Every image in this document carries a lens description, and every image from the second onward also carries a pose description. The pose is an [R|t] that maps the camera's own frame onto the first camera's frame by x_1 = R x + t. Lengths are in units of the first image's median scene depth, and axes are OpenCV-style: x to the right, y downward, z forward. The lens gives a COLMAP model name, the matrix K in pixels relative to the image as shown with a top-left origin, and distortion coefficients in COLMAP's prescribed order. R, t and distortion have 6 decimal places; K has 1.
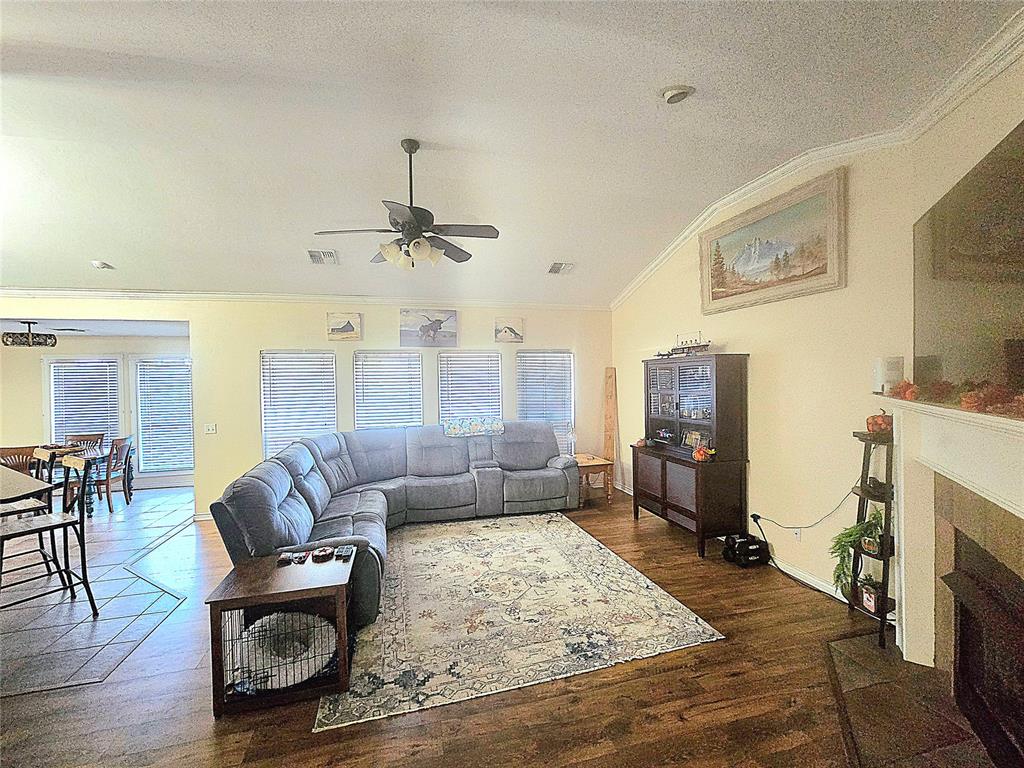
lens RADIAL K [[420.4, 0, 511.5], [0, 420.4, 382.3], [0, 0, 1]] dist [-0.000479, -0.000034]
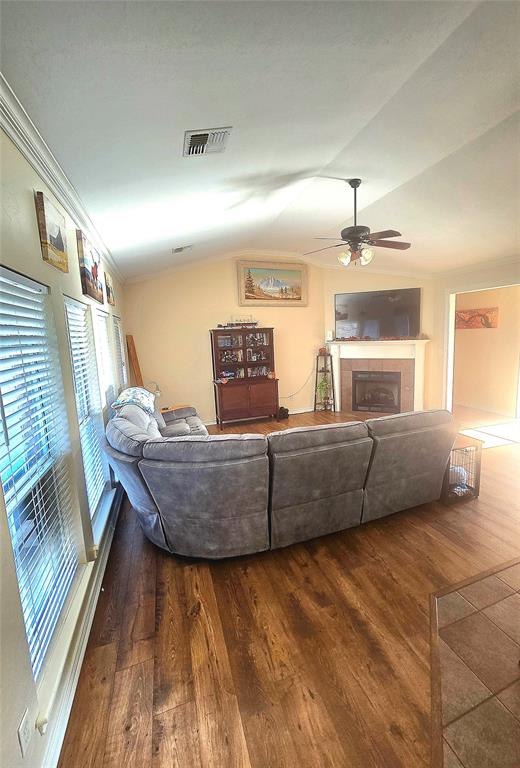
lens RADIAL K [[315.0, 0, 286.4], [0, 315.0, 376.8], [0, 0, 1]] dist [0.000162, -0.000014]
pose [[-0.116710, -0.119448, 0.985957, -1.199991], [0.046895, 0.990971, 0.125607, -0.019268], [-0.992058, 0.060896, -0.110055, 1.186095]]
